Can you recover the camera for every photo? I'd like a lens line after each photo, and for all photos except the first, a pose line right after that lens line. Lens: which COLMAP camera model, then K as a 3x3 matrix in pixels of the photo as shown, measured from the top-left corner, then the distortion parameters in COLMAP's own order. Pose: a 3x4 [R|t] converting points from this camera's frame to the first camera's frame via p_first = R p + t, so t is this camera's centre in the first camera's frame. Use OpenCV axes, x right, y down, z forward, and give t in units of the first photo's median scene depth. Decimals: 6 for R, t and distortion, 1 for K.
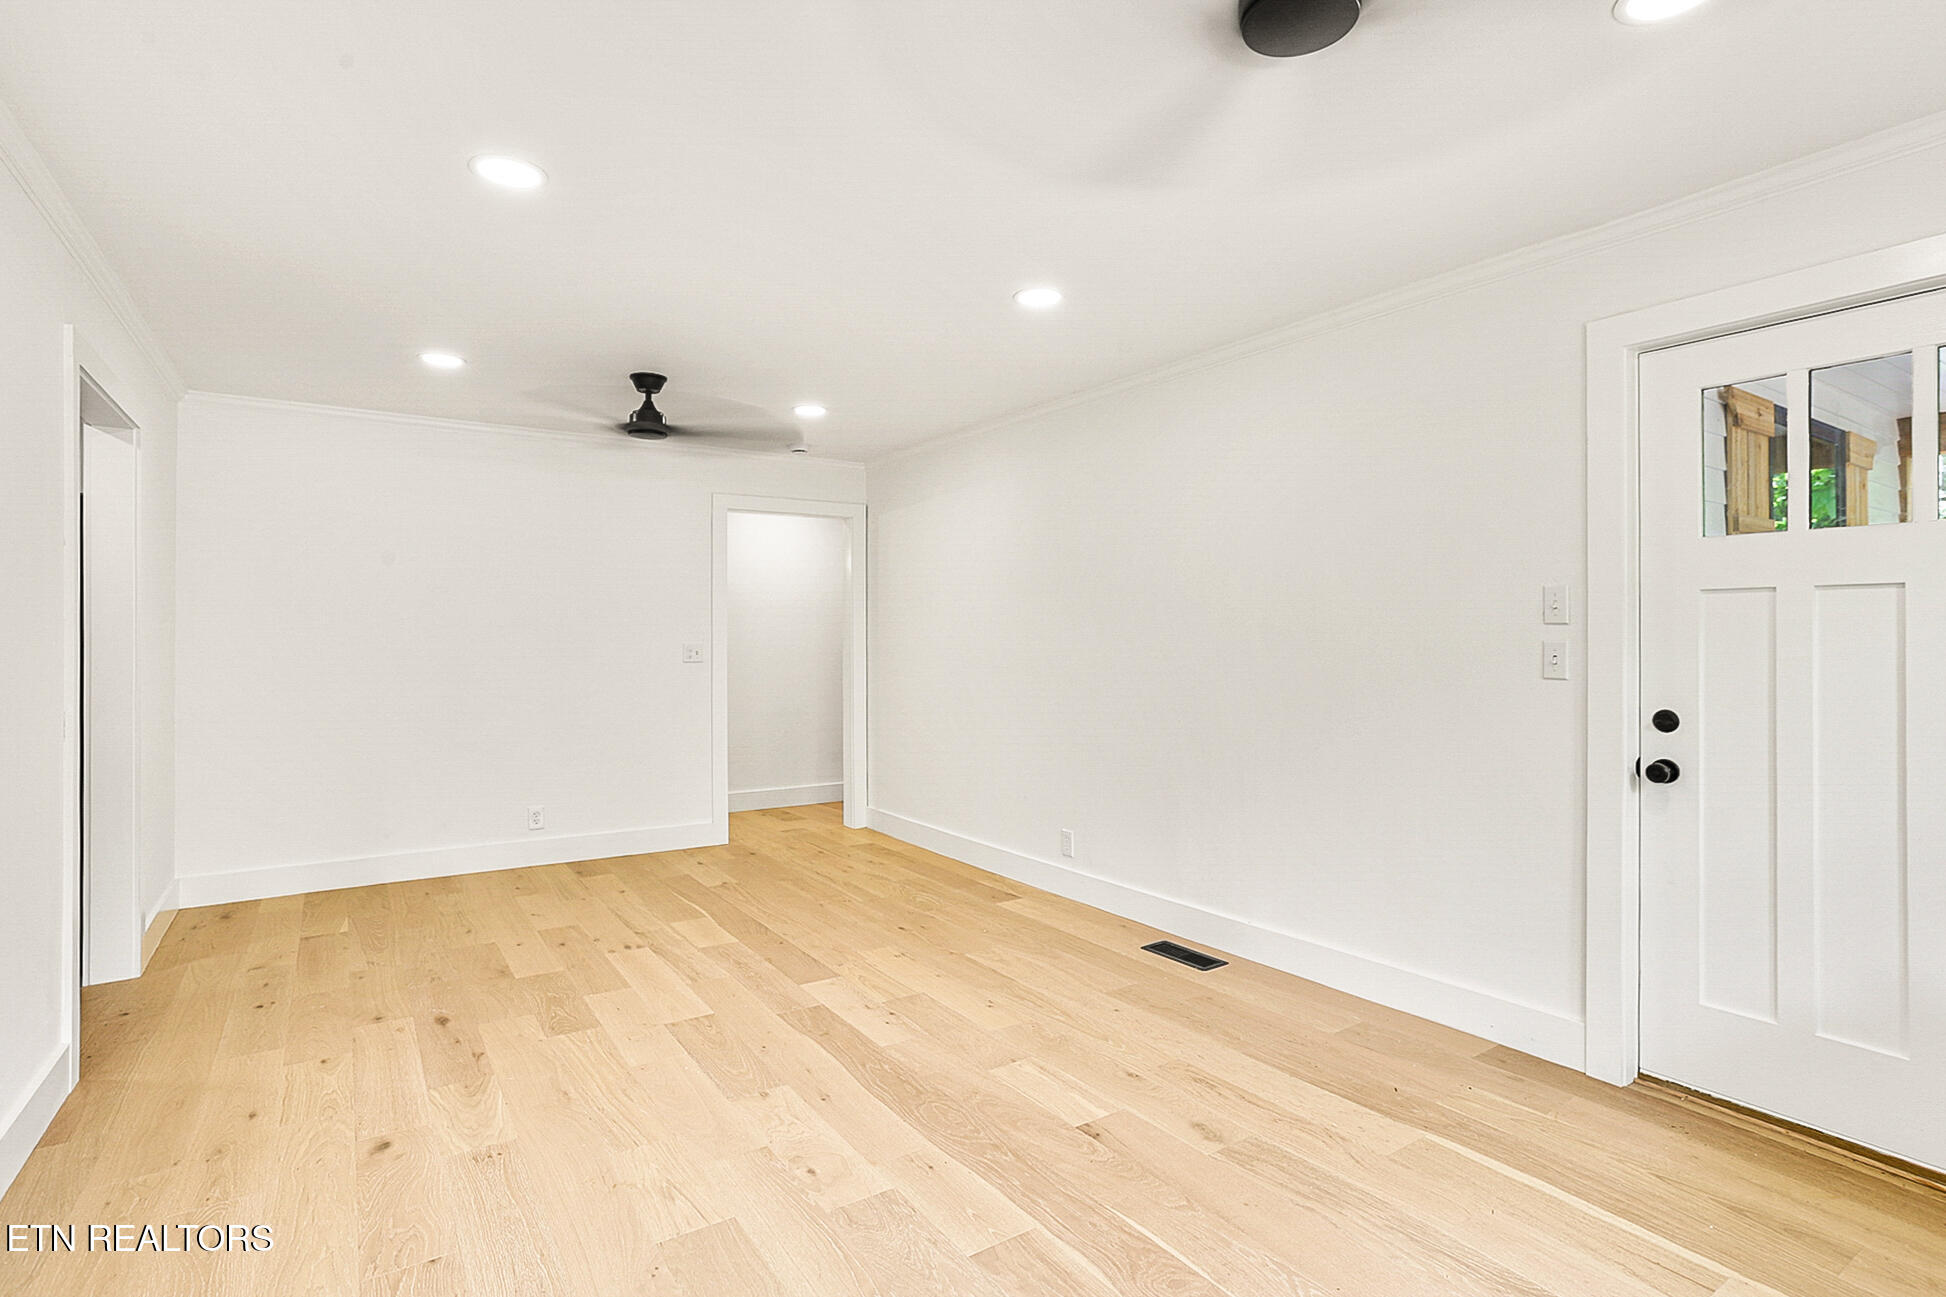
lens RADIAL K [[986.3, 0, 999.4], [0, 986.3, 634.2], [0, 0, 1]] dist [-0.061170, 0.044381]
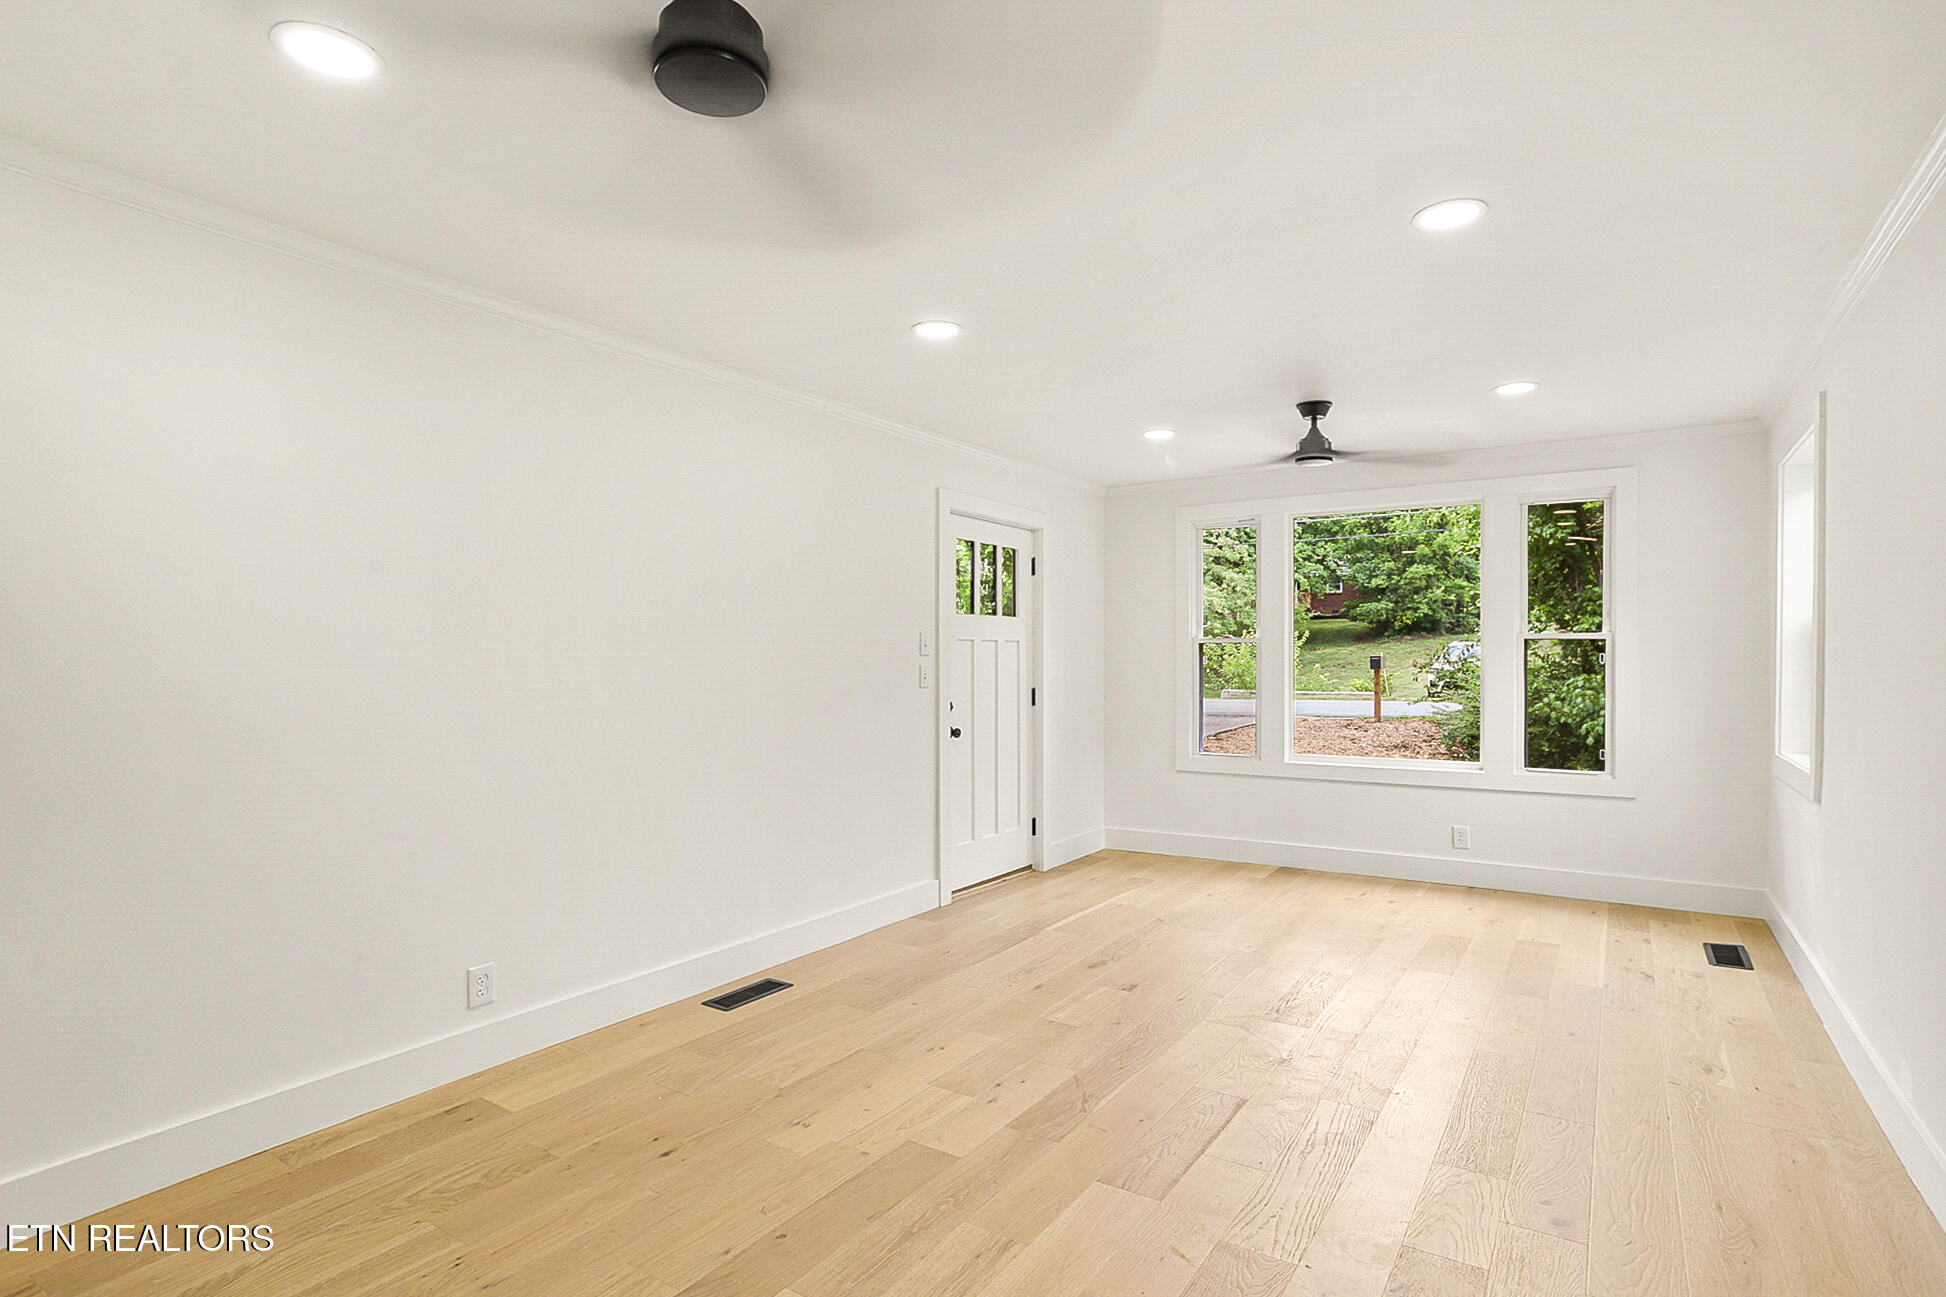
lens RADIAL K [[986.3, 0, 999.4], [0, 986.3, 634.2], [0, 0, 1]] dist [-0.061170, 0.044381]
pose [[-0.392055, 0.029816, 0.919458, -0.846909], [0.003599, 0.999517, -0.030878, 0.005656], [-0.919935, -0.008796, -0.391973, 1.220535]]
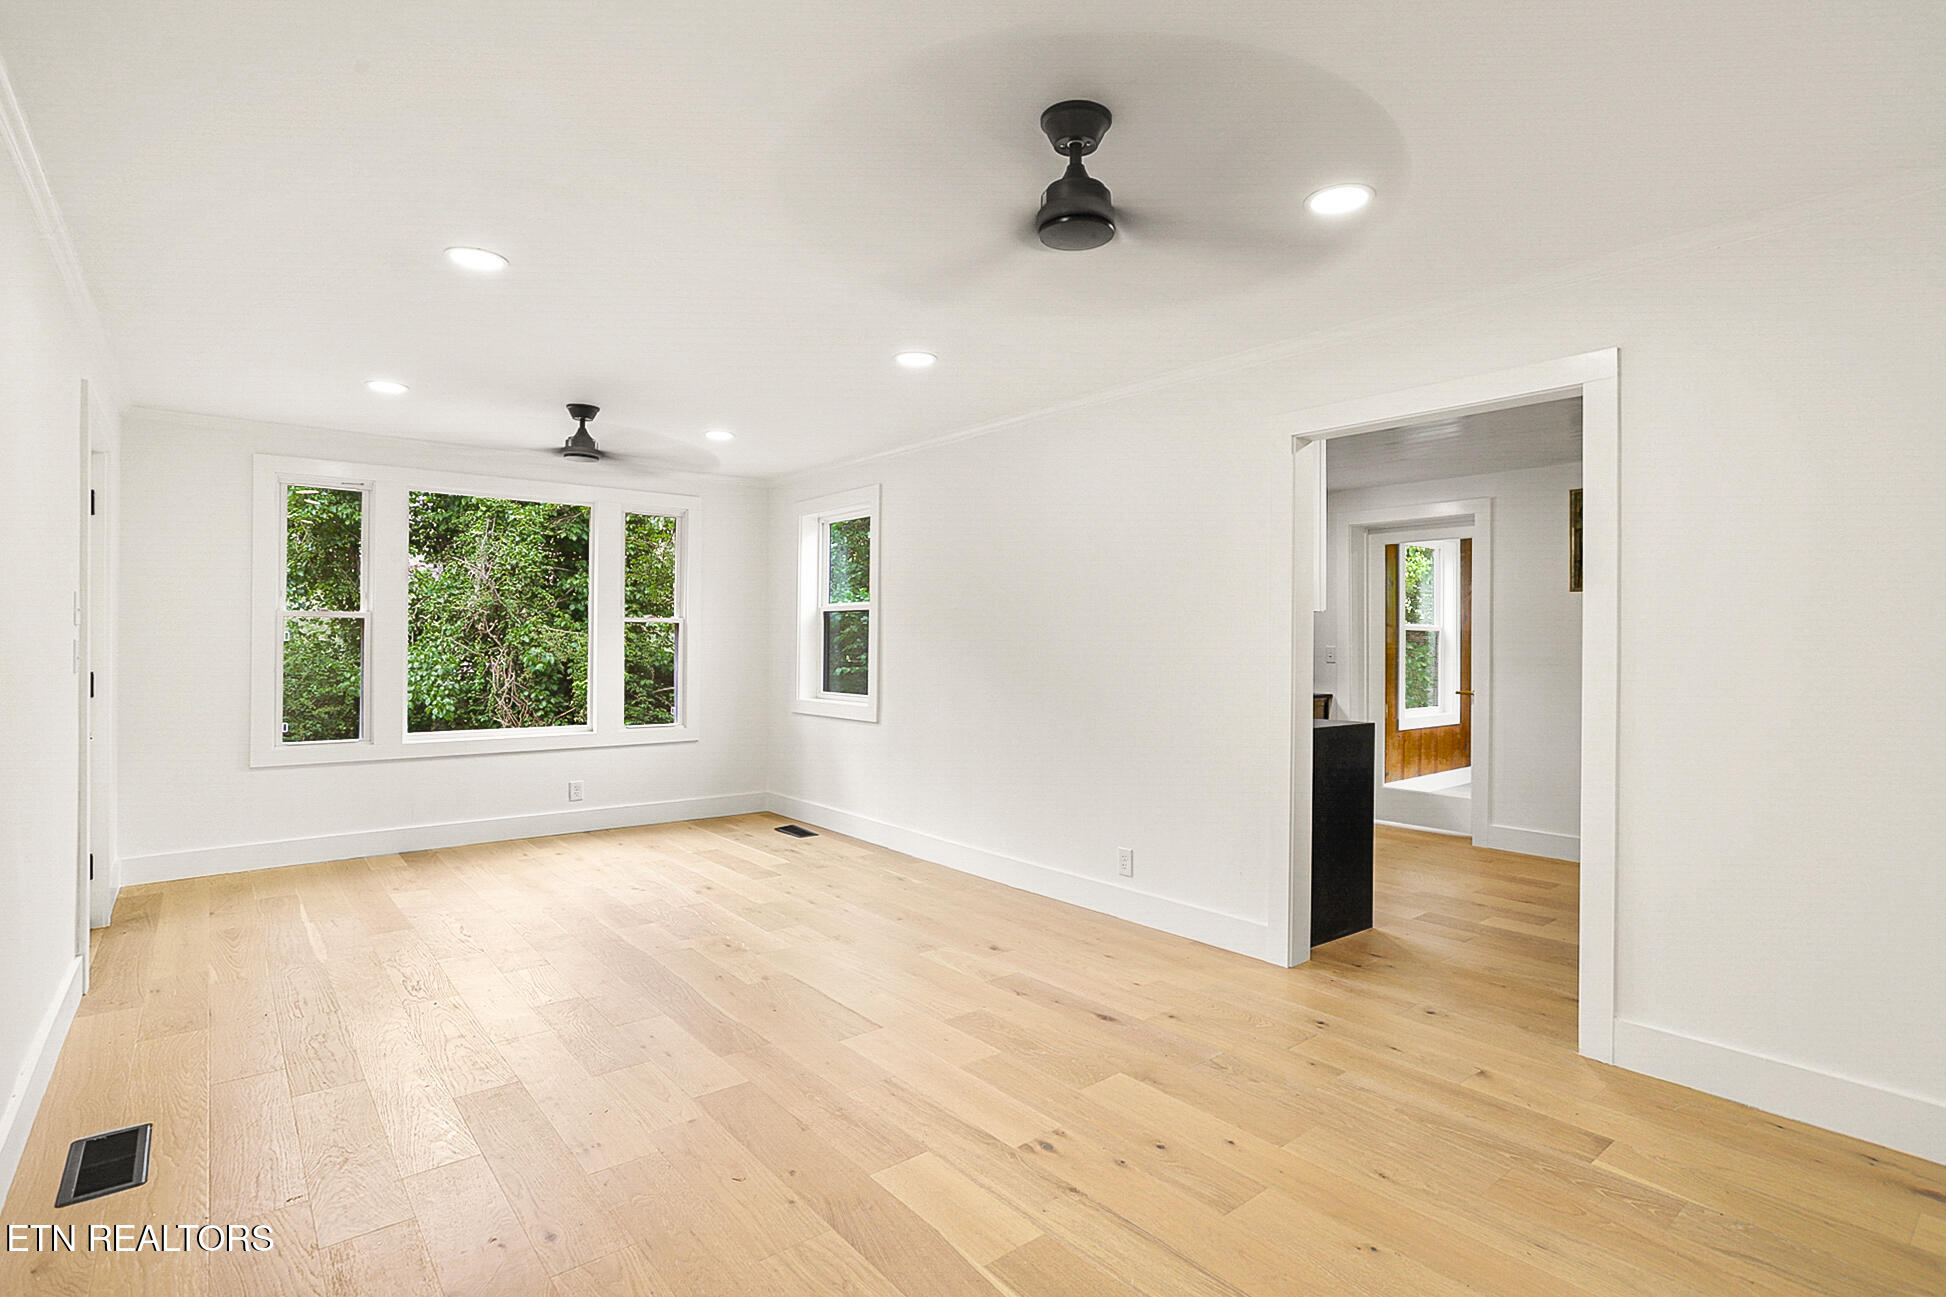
lens RADIAL K [[949.4, 0, 981.4], [0, 949.4, 643.4], [0, 0, 1]] dist [-0.045785, 0.025961]
pose [[-0.996023, 0.000064, -0.089099, -0.314789], [-0.000158, 0.999997, 0.002493, 0.005274], [0.089099, 0.002497, -0.996020, 1.725199]]
